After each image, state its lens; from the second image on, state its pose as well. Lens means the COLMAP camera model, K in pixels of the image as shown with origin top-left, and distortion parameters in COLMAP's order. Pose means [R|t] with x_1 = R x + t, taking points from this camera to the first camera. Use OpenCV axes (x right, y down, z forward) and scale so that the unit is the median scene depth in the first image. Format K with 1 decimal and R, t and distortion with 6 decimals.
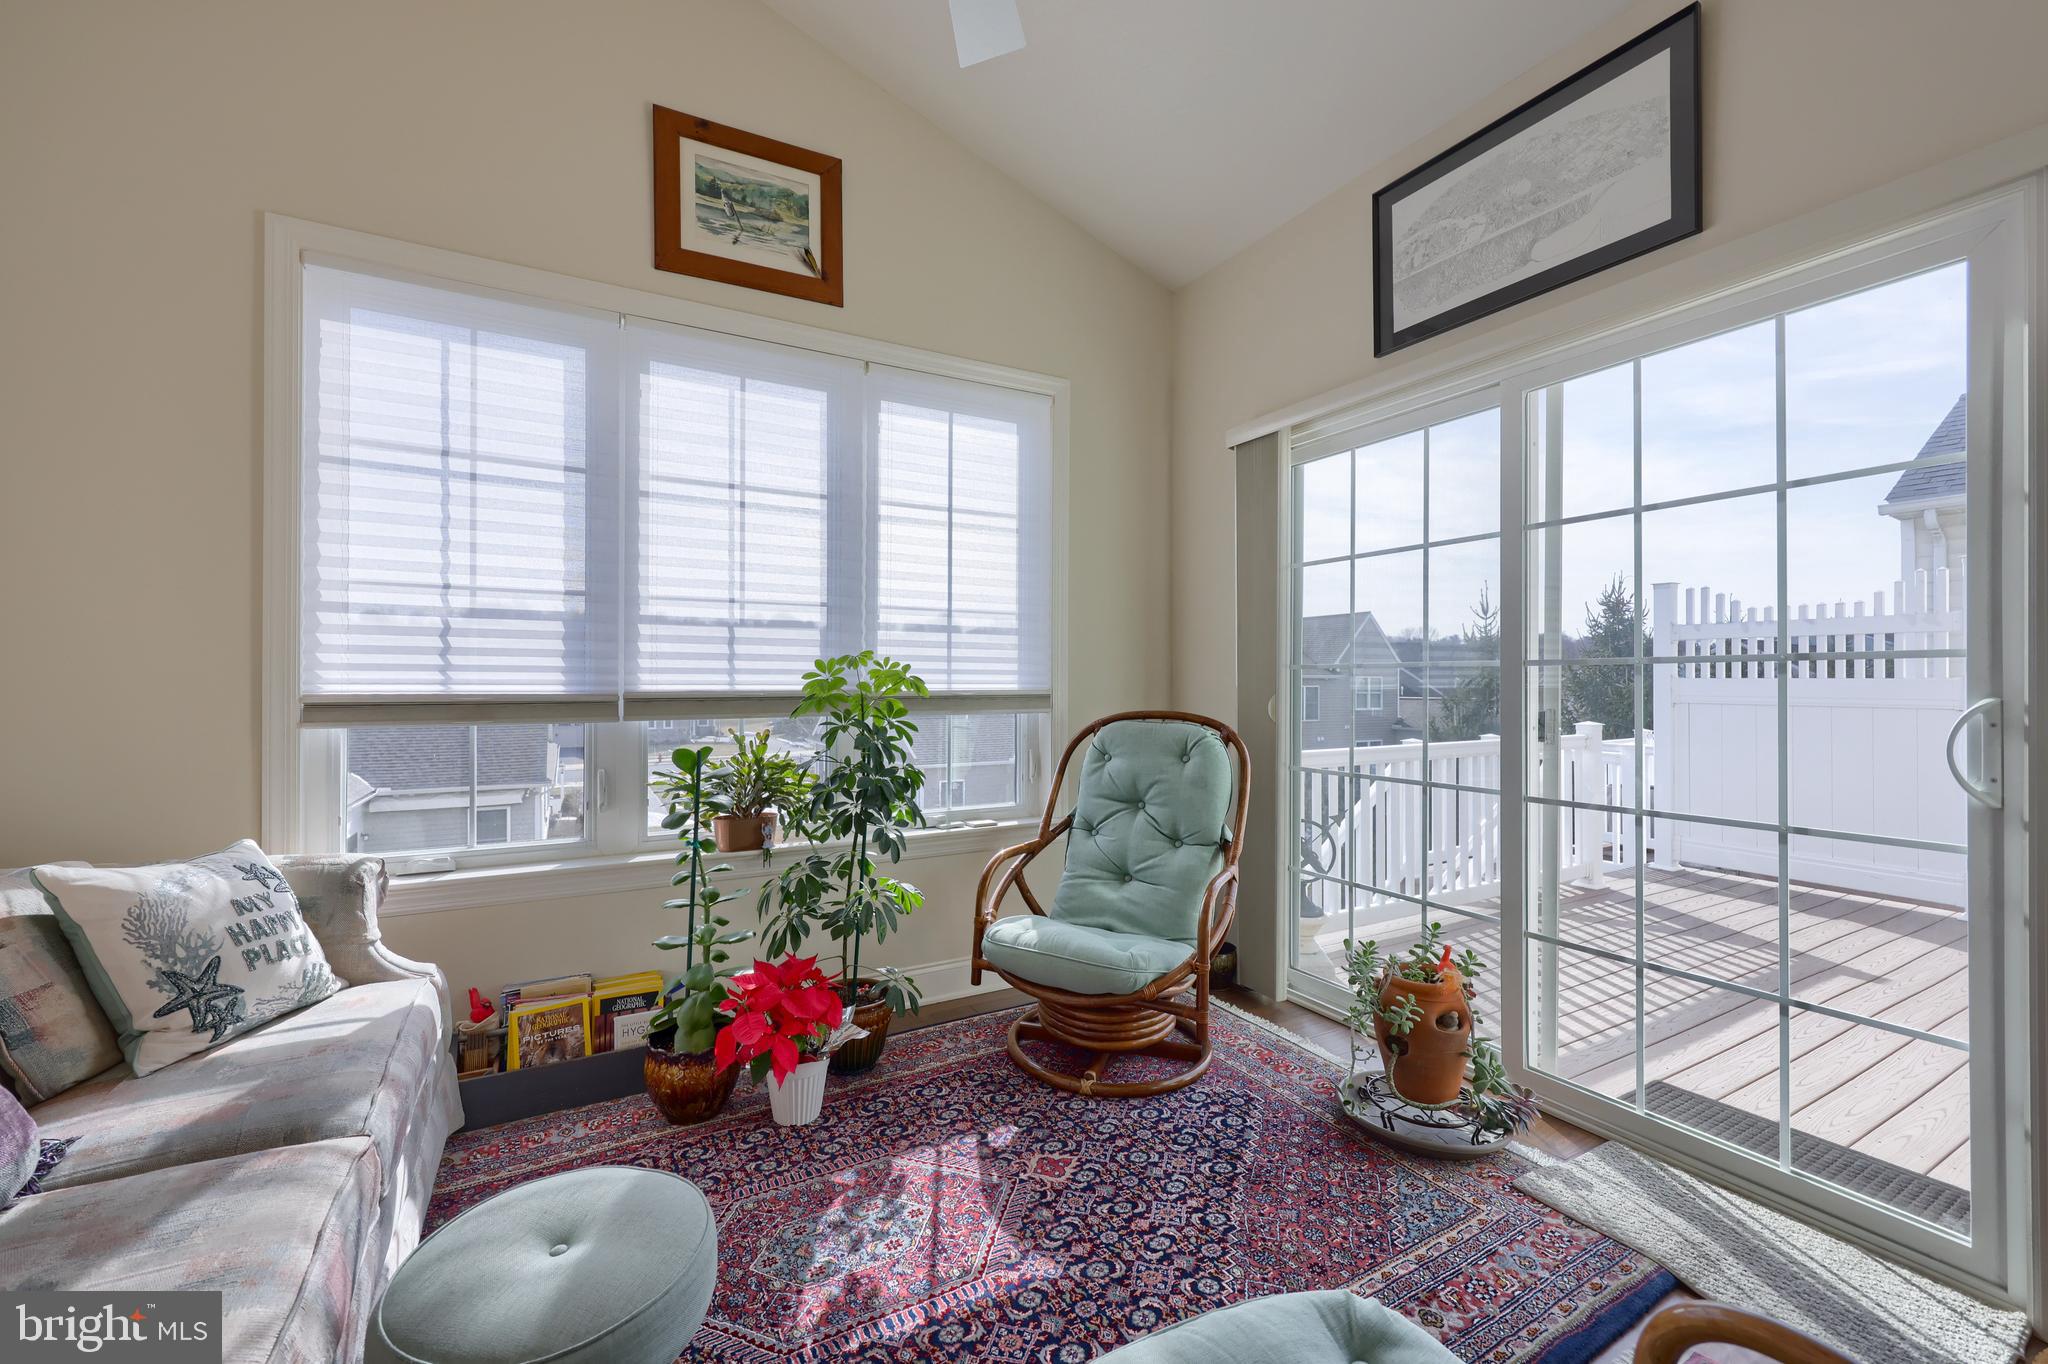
lens RADIAL K [[817.5, 0, 1003.7], [0, 817.5, 679.3], [0, 0, 1]] dist [-0.001567, -0.000076]
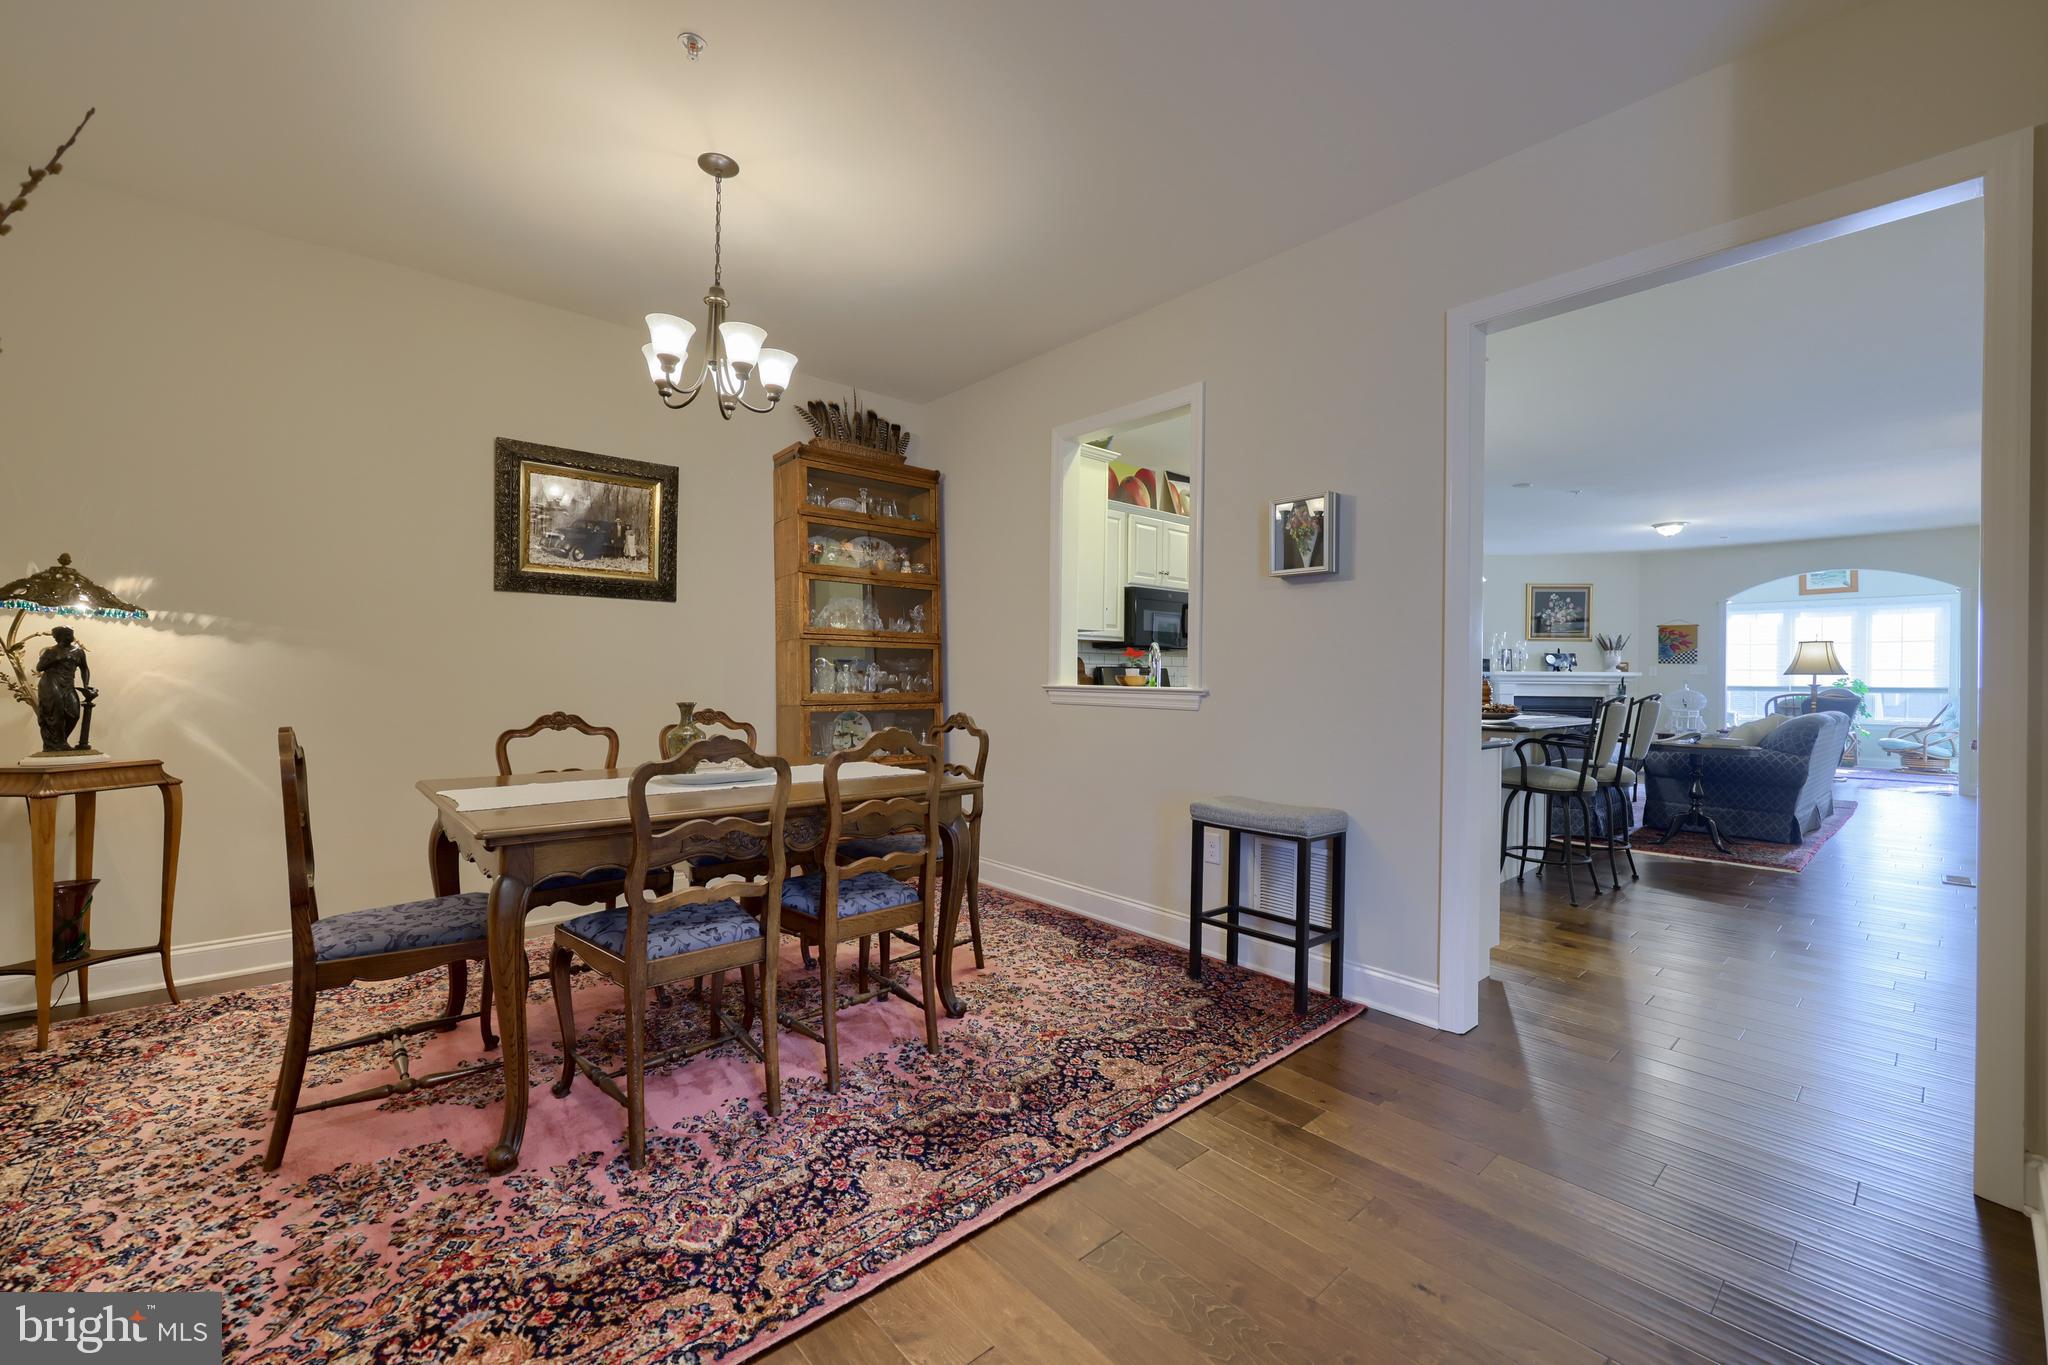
lens RADIAL K [[820.6, 0, 1021.3], [0, 820.6, 674.8], [0, 0, 1]] dist [-0.000142, 0.000138]
pose [[0.224868, -0.002777, -0.974385, 3.689995], [-0.007401, 0.999962, -0.004558, 0.006563], [0.974361, 0.008236, 0.224839, -5.147912]]
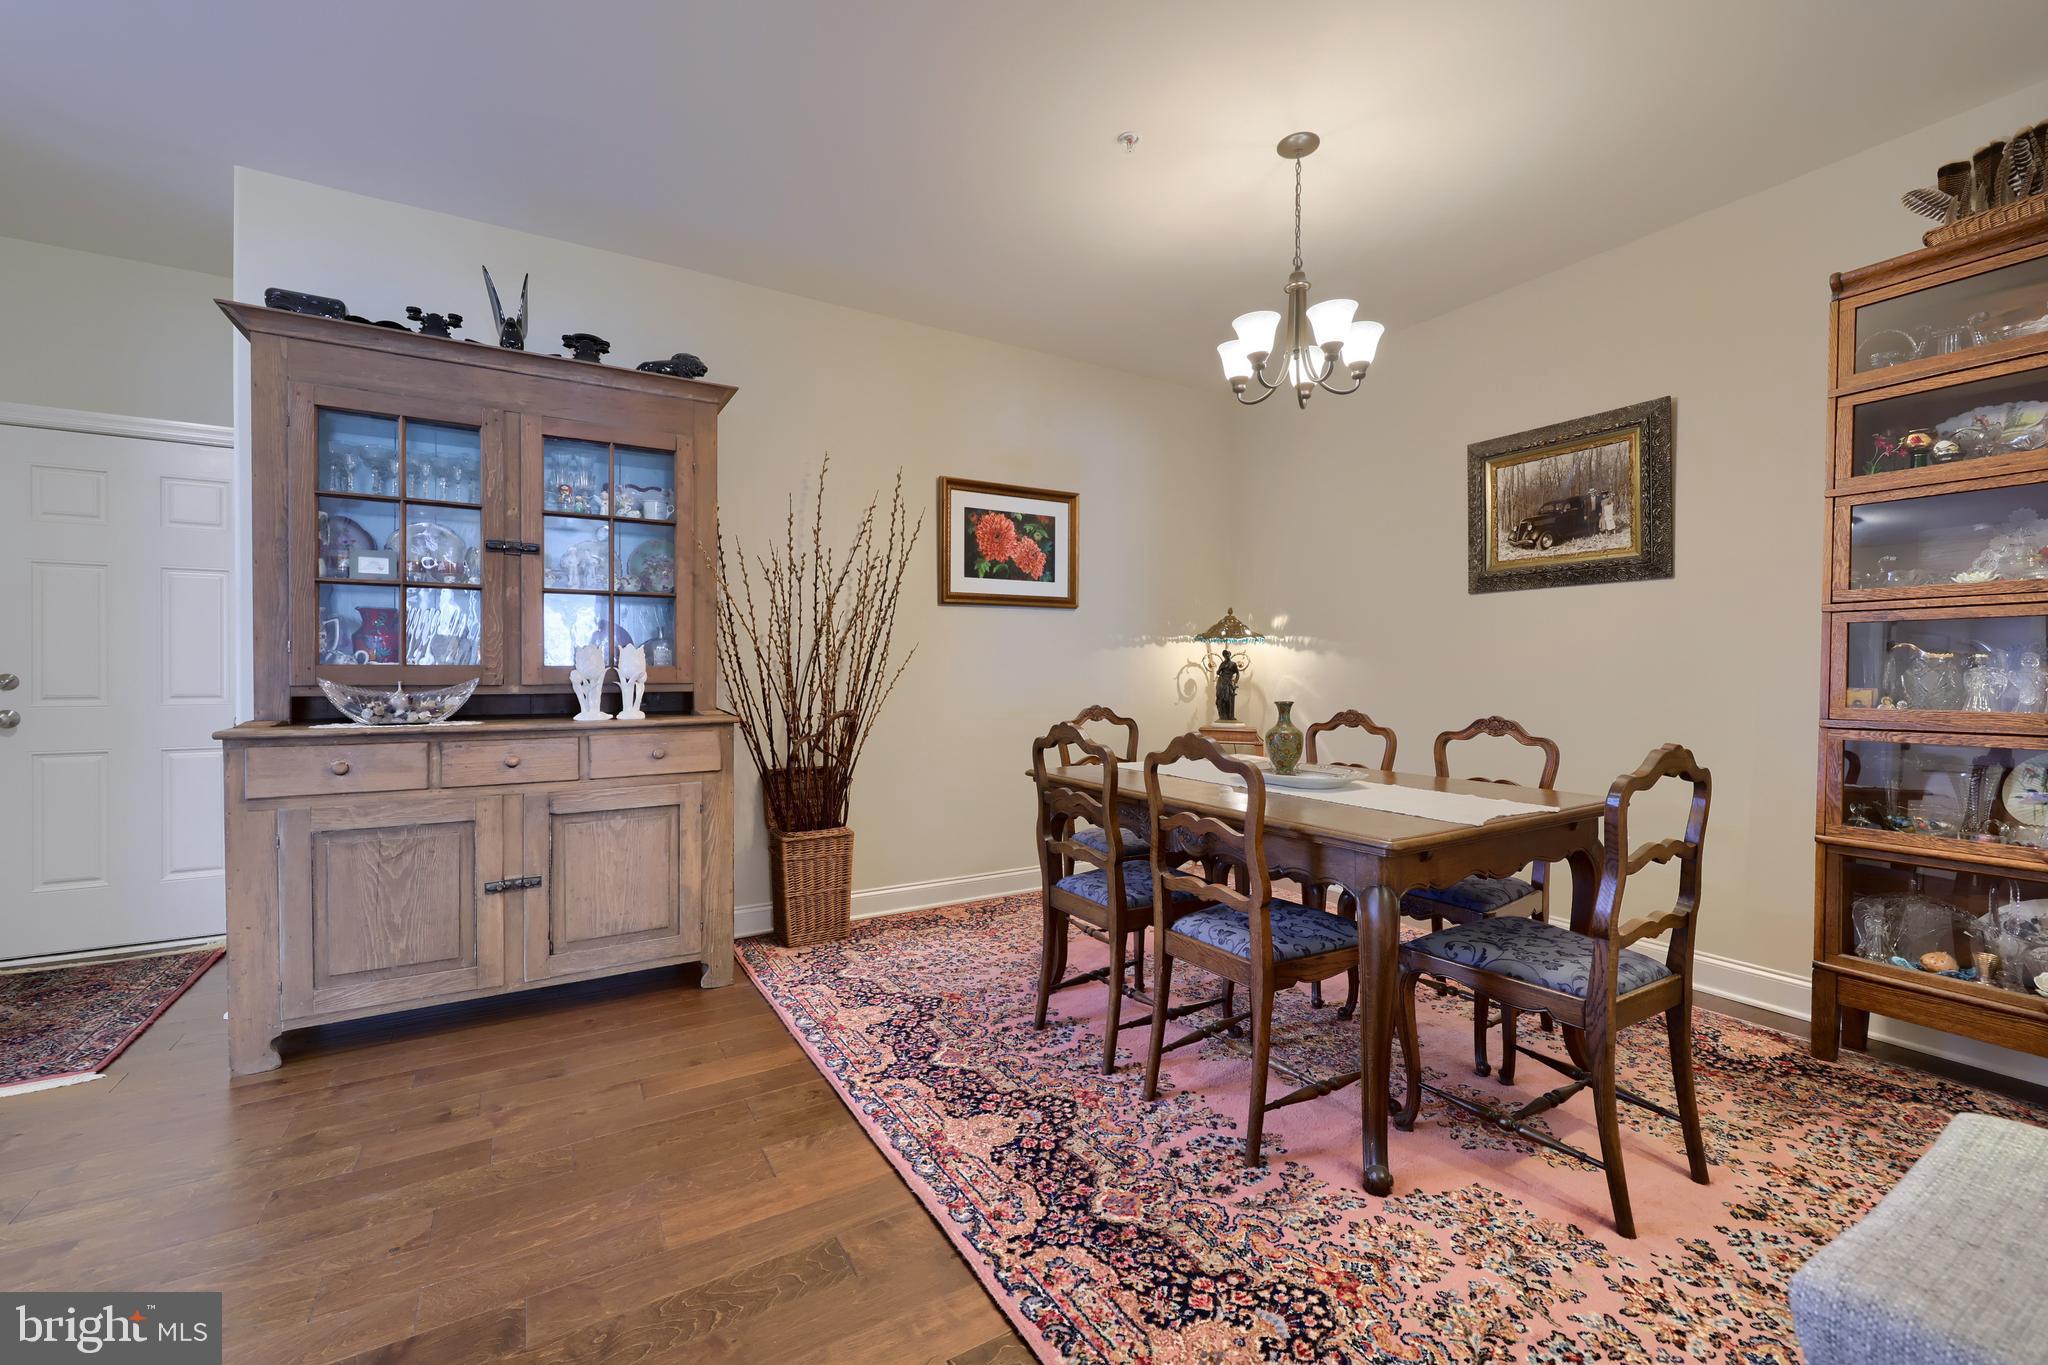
lens RADIAL K [[825.6, 0, 1022.3], [0, 825.6, 677.7], [0, 0, 1]] dist [0.000809, 0.000210]
pose [[-0.998755, -0.006425, -0.049477, 2.835238], [-0.006666, 0.999967, 0.004723, 0.006769], [0.049445, 0.005047, -0.998764, -4.140237]]
